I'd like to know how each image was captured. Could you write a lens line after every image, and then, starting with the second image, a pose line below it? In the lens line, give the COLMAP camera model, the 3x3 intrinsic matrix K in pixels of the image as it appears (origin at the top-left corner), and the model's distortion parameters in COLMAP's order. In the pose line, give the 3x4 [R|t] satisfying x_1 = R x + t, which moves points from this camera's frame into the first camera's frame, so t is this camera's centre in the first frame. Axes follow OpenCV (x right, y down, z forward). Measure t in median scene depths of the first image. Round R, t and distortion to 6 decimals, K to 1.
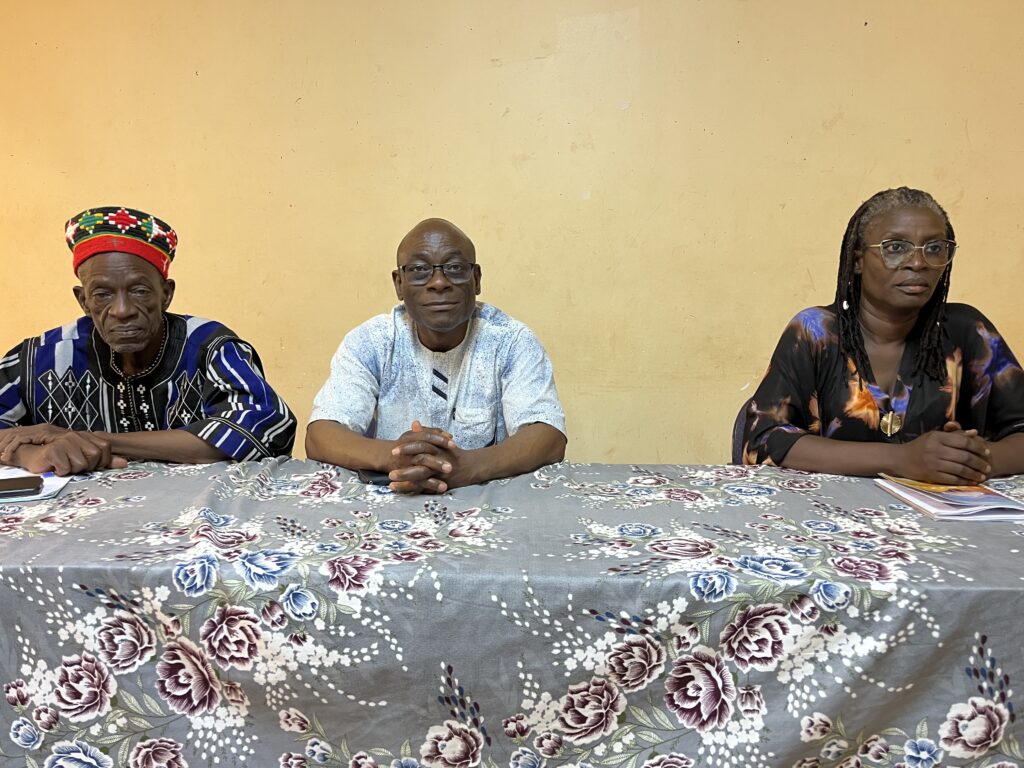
lens RADIAL K [[761.9, 0, 529.6], [0, 761.9, 379.6], [0, 0, 1]] dist [0.071445, -0.080309]
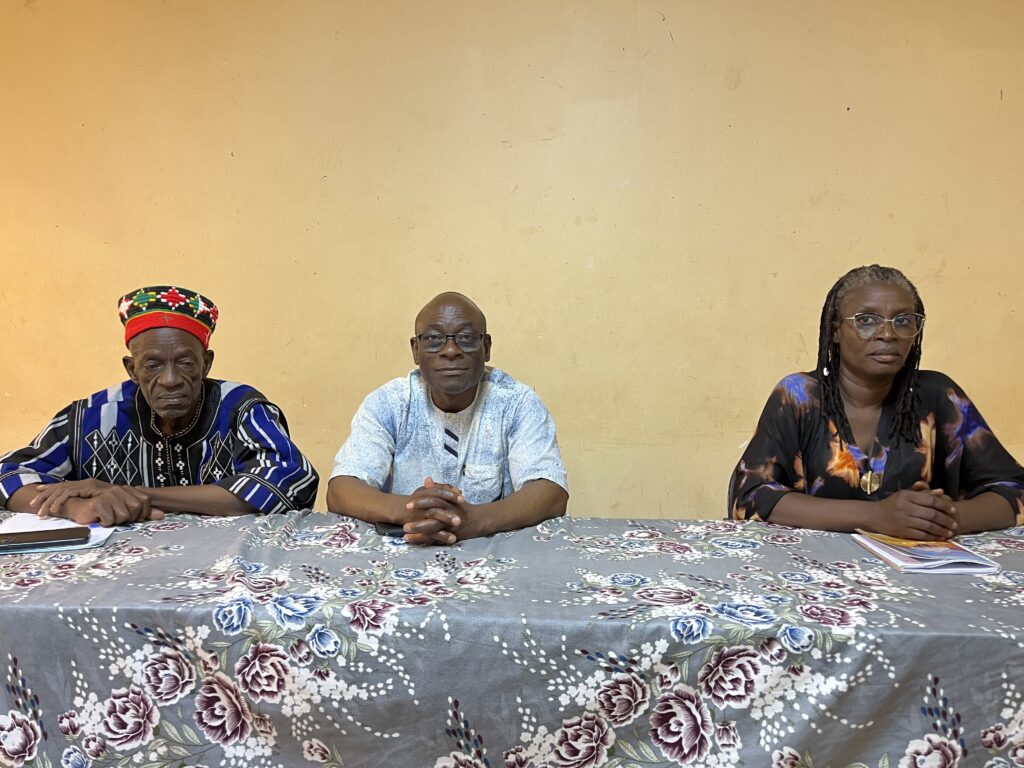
lens RADIAL K [[761.9, 0, 529.6], [0, 761.9, 379.6], [0, 0, 1]] dist [0.071445, -0.080309]
pose [[0.999859, 0.002975, -0.016509, 0.019159], [-0.004107, 0.997612, -0.068942, -0.015630], [0.016265, 0.069000, 0.997484, -0.140789]]
